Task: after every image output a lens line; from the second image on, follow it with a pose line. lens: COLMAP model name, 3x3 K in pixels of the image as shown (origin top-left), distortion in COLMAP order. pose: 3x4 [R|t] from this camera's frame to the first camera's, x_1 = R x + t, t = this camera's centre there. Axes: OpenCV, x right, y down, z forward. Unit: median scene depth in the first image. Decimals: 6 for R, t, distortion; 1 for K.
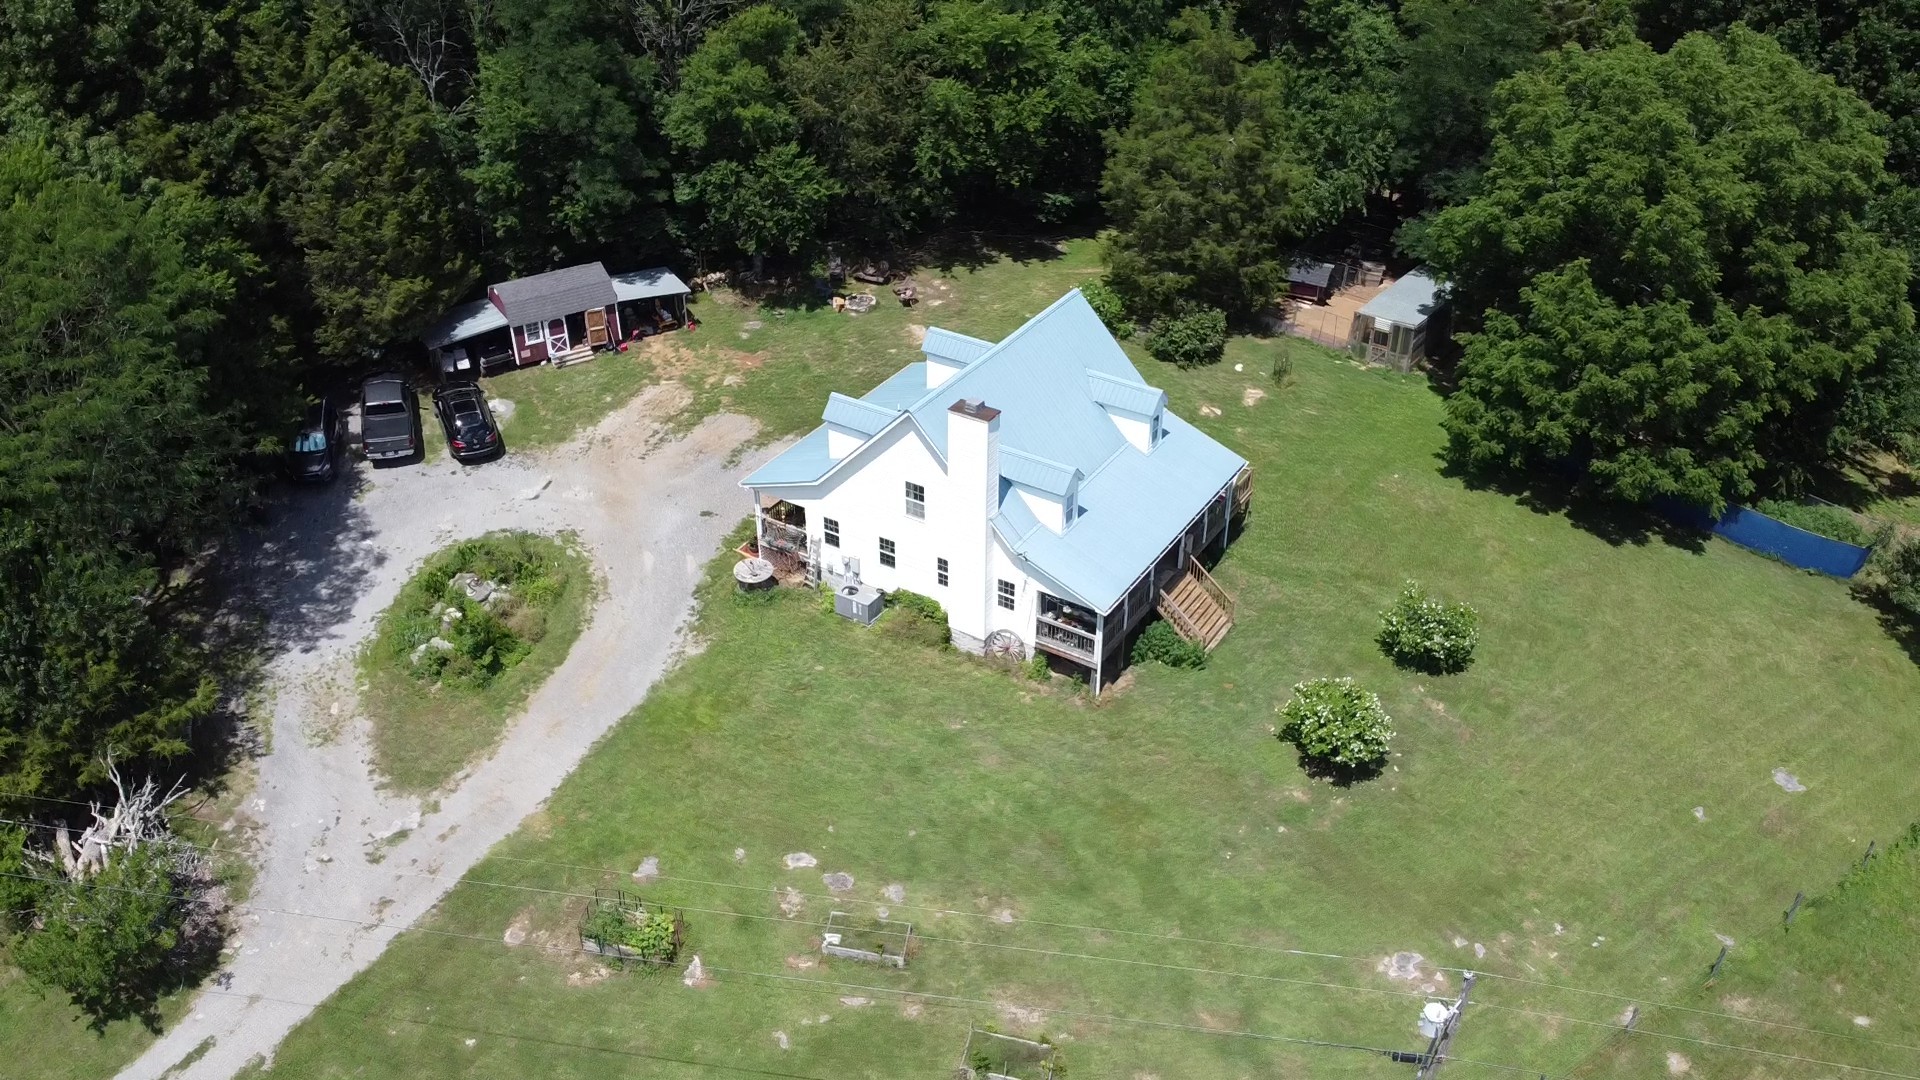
lens RADIAL K [[1519.4, 0, 960.0], [0, 1519.4, 540.0], [0, 0, 1]] dist [-0.000698, -0.005918]
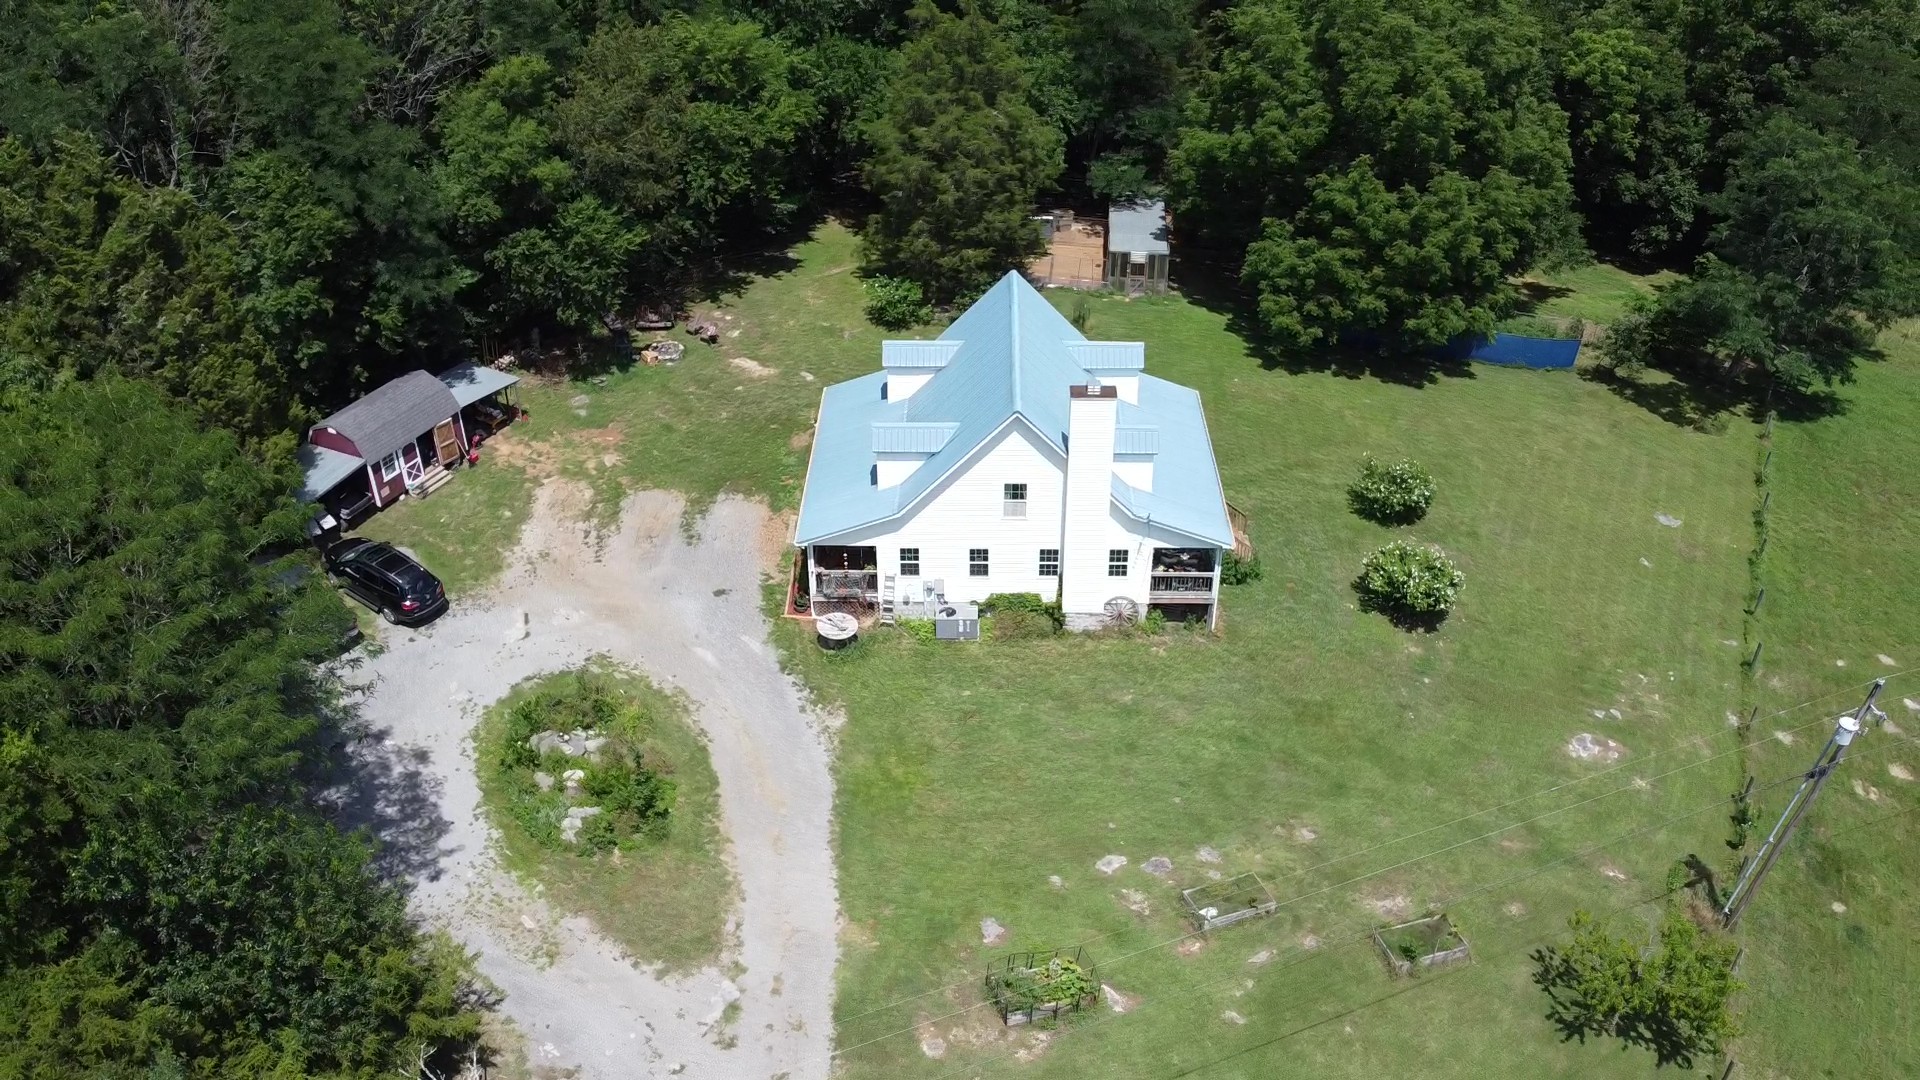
lens RADIAL K [[1519.4, 0, 960.0], [0, 1519.4, 540.0], [0, 0, 1]] dist [-0.000698, -0.005918]
pose [[0.853782, -0.287646, 0.433953, -0.446167], [0.287513, 0.955387, 0.067612, -0.070292], [-0.434042, 0.067041, 0.898395, 0.103403]]
